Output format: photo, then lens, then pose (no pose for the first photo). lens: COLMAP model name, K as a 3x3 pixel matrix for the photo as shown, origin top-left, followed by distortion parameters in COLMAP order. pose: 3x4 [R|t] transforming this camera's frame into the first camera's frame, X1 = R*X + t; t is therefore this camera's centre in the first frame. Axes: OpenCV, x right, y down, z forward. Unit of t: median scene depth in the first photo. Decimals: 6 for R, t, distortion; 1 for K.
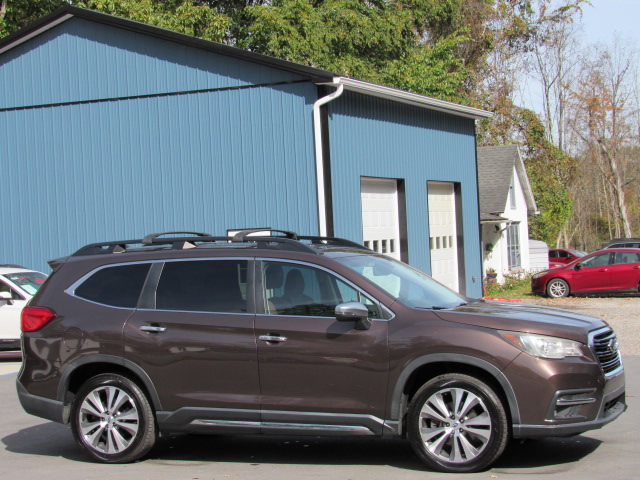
lens RADIAL K [[1438.1, 0, 320.0], [0, 1438.1, 240.0], [0, 0, 1]] dist [-0.124817, 0.514852]
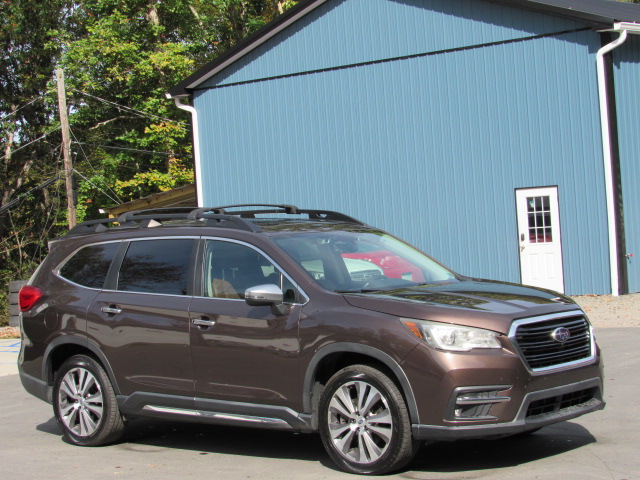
lens RADIAL K [[1438.1, 0, 320.0], [0, 1438.1, 240.0], [0, 0, 1]] dist [-0.124817, 0.514852]
pose [[0.940367, -0.011094, -0.339980, 0.351182], [0.022824, 0.999273, 0.030523, -0.012248], [0.339394, -0.036463, 0.939937, 0.137140]]
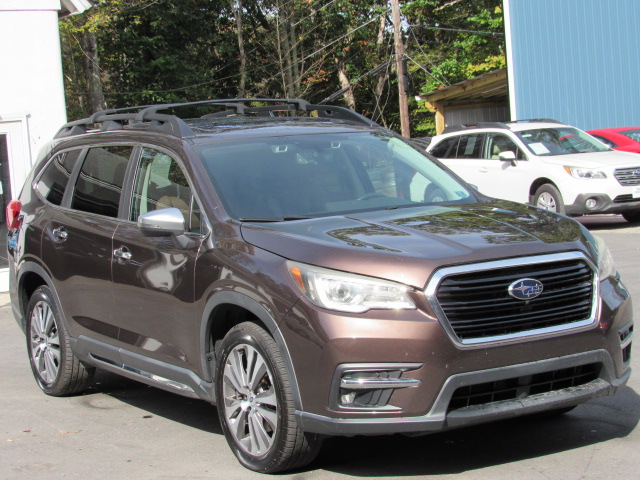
lens RADIAL K [[1438.1, 0, 320.0], [0, 1438.1, 240.0], [0, 0, 1]] dist [-0.124817, 0.514852]
pose [[0.792131, 0.031554, -0.609534, 0.483725], [0.038969, 0.994010, 0.102101, -0.009771], [0.609105, -0.104631, 0.786157, 0.469840]]
